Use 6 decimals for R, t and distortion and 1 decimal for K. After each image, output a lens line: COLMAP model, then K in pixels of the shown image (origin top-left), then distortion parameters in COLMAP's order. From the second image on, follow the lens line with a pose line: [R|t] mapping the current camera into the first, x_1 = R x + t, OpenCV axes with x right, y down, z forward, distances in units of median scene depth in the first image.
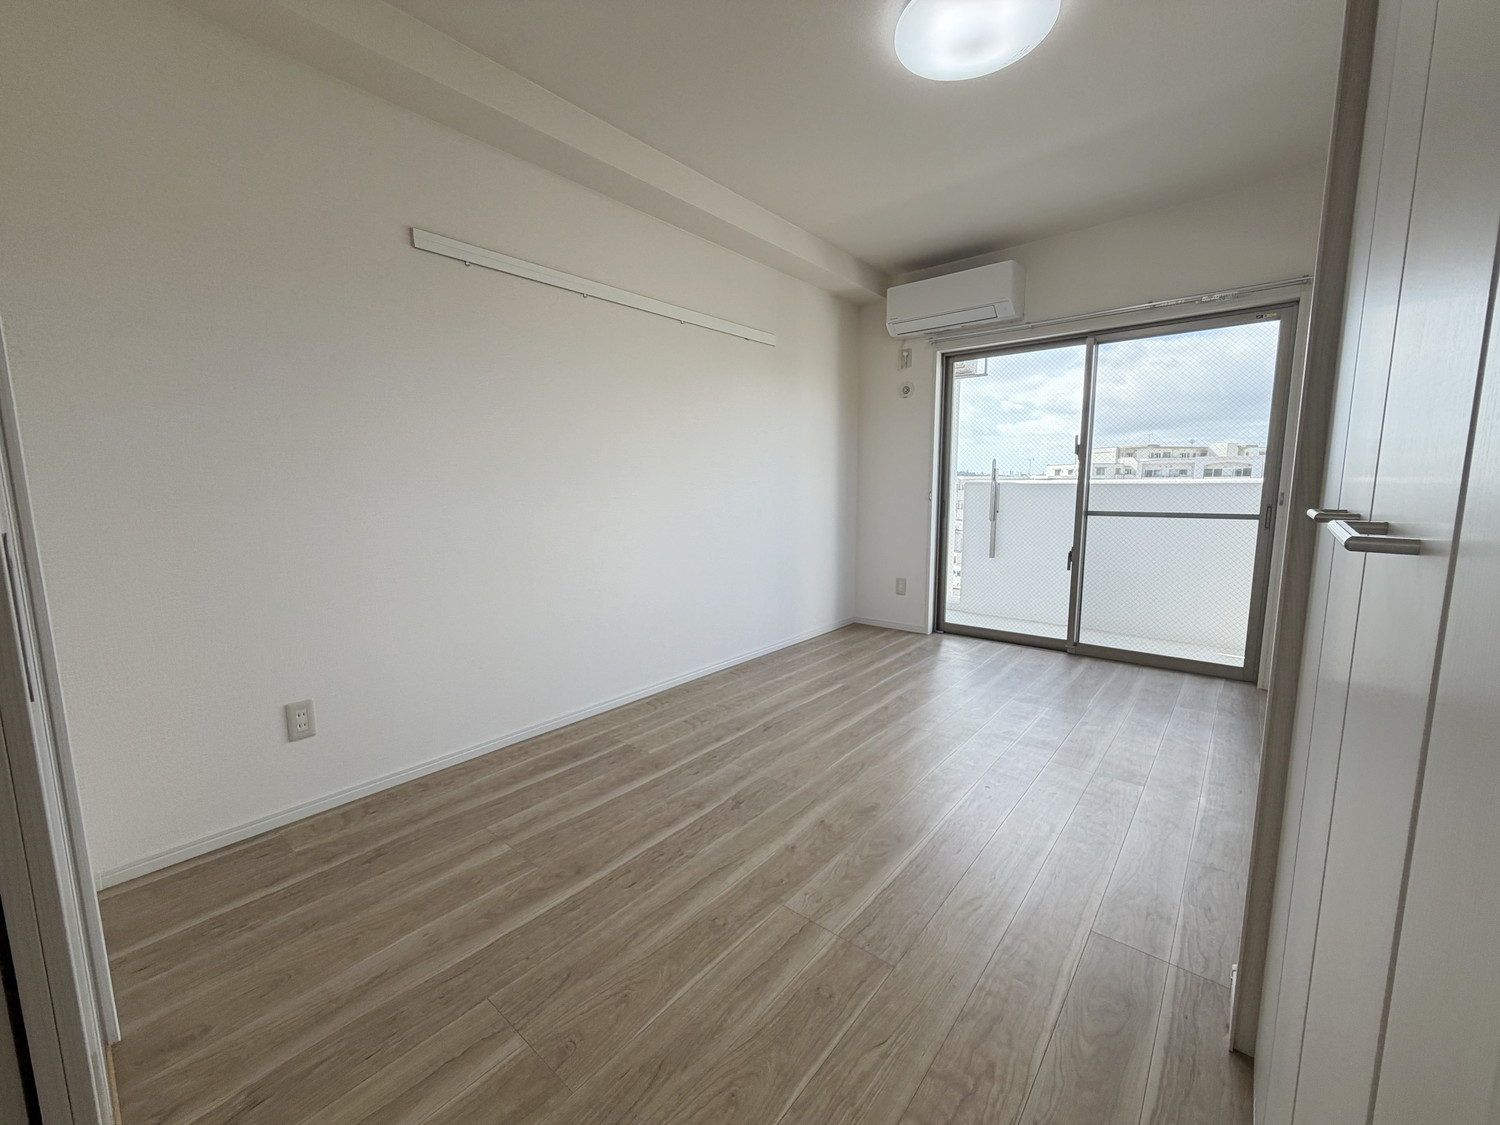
lens RADIAL K [[600.6, 0, 747.8], [0, 600.6, 560.1], [0, 0, 1]] dist [0.002152, 0.000209]
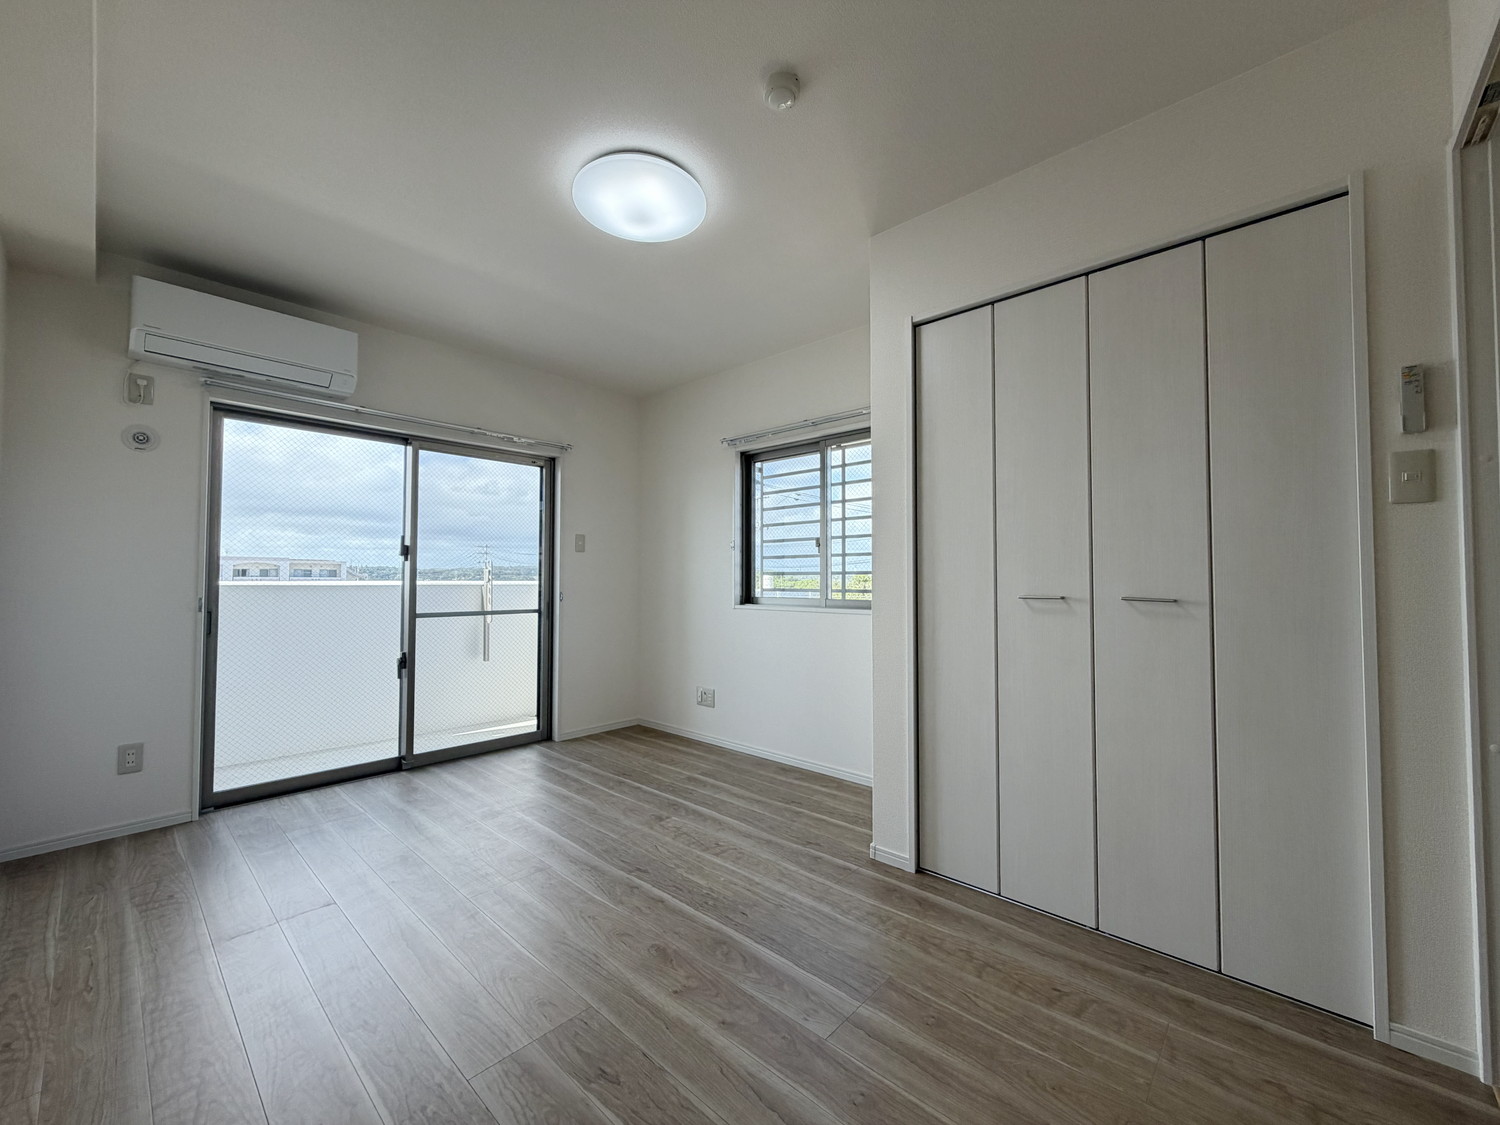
lens RADIAL K [[600.6, 0, 747.8], [0, 600.6, 560.1], [0, 0, 1]] dist [0.002152, 0.000209]
pose [[0.039569, 0.039363, 0.998441, -0.433794], [0.126506, 0.990986, -0.044083, -0.064141], [-0.991176, 0.128054, 0.034233, 0.477162]]
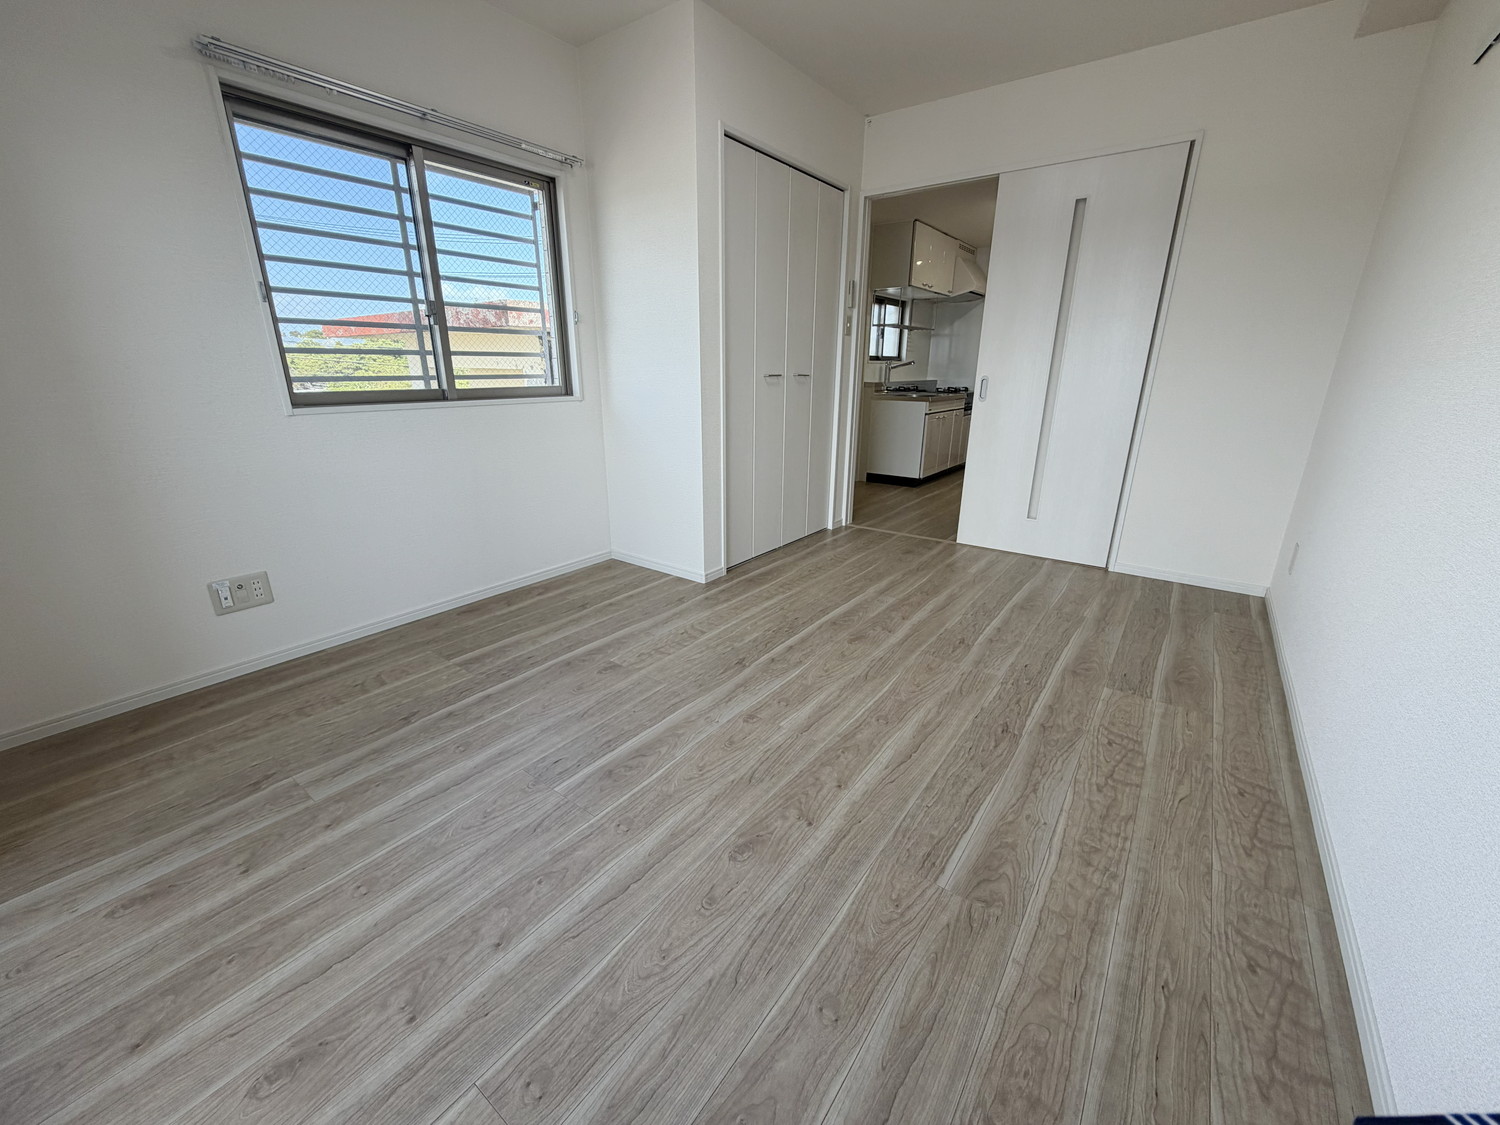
lens RADIAL K [[600.6, 0, 747.8], [0, 600.6, 560.1], [0, 0, 1]] dist [0.002152, 0.000209]
pose [[-0.997836, 0.022607, -0.061739, 0.311858], [-0.005940, 0.904189, 0.427091, -0.169094], [0.065479, 0.426534, -0.902098, 1.271330]]
